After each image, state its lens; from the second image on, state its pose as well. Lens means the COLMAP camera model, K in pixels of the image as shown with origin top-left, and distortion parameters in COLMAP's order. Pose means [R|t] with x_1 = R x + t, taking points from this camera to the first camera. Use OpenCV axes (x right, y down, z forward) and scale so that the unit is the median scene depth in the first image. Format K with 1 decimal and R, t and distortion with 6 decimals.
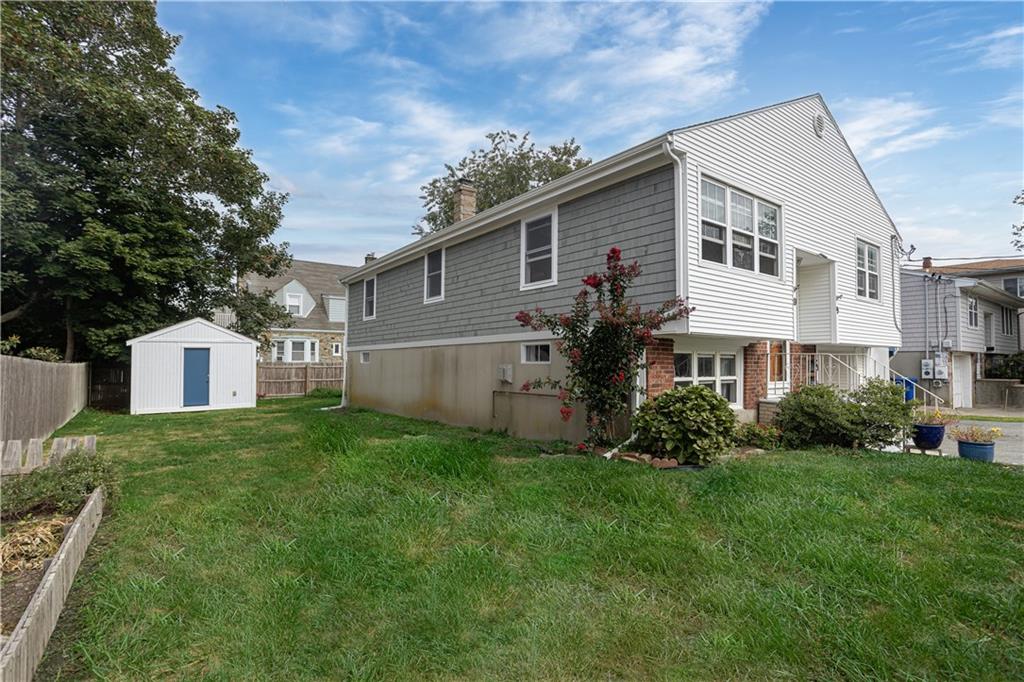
lens RADIAL K [[498.9, 0, 513.0], [0, 498.9, 344.7], [0, 0, 1]] dist [0.001965, 0.000485]
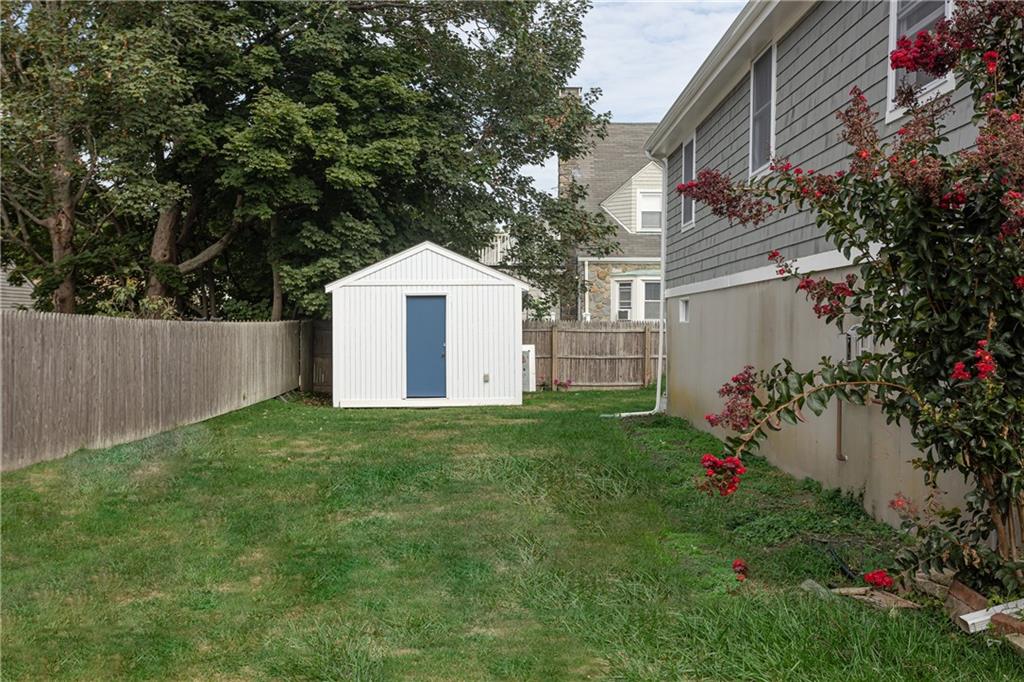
lens RADIAL K [[1020.3, 0, 511.9], [0, 1020.3, 338.2], [0, 0, 1]] dist [-0.017983, 0.000000]
pose [[0.823754, 0.010247, -0.566854, 0.106153], [0.018060, 0.998855, 0.044300, 0.005584], [0.566659, -0.046730, 0.822626, 0.109196]]
